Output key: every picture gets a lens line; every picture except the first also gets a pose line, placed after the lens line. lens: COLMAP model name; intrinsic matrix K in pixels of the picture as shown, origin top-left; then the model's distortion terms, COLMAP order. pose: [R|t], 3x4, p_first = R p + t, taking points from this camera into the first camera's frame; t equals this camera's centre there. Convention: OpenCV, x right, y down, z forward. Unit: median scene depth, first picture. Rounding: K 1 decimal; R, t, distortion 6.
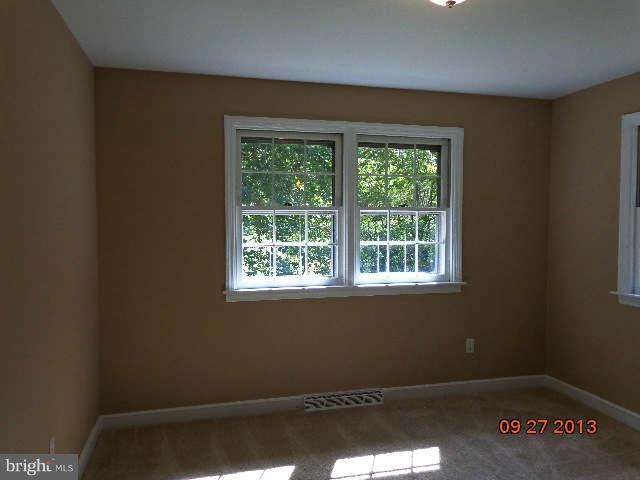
lens RADIAL K [[497.5, 0, 320.0], [0, 497.5, 240.0], [0, 0, 1]] dist [0.009273, 0.004013]
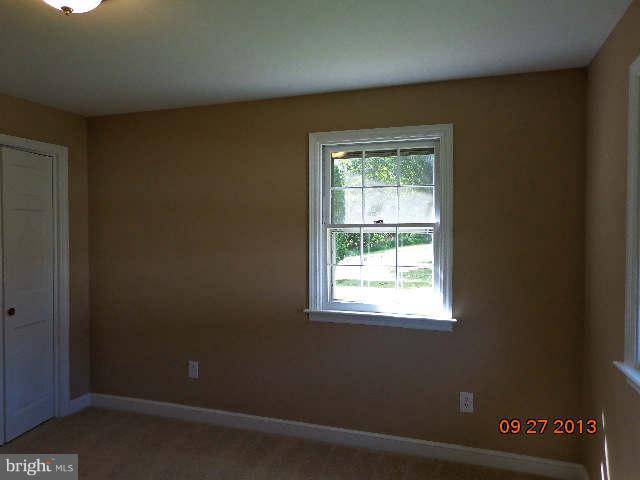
lens RADIAL K [[560.2, 0, 320.0], [0, 560.2, 240.0], [0, 0, 1]] dist [0.011503, 0.005774]
pose [[0.803098, 0.009500, -0.595771, 0.647536], [-0.032335, 0.999094, -0.027656, -0.006848], [0.594968, 0.041475, 0.802678, 0.159651]]
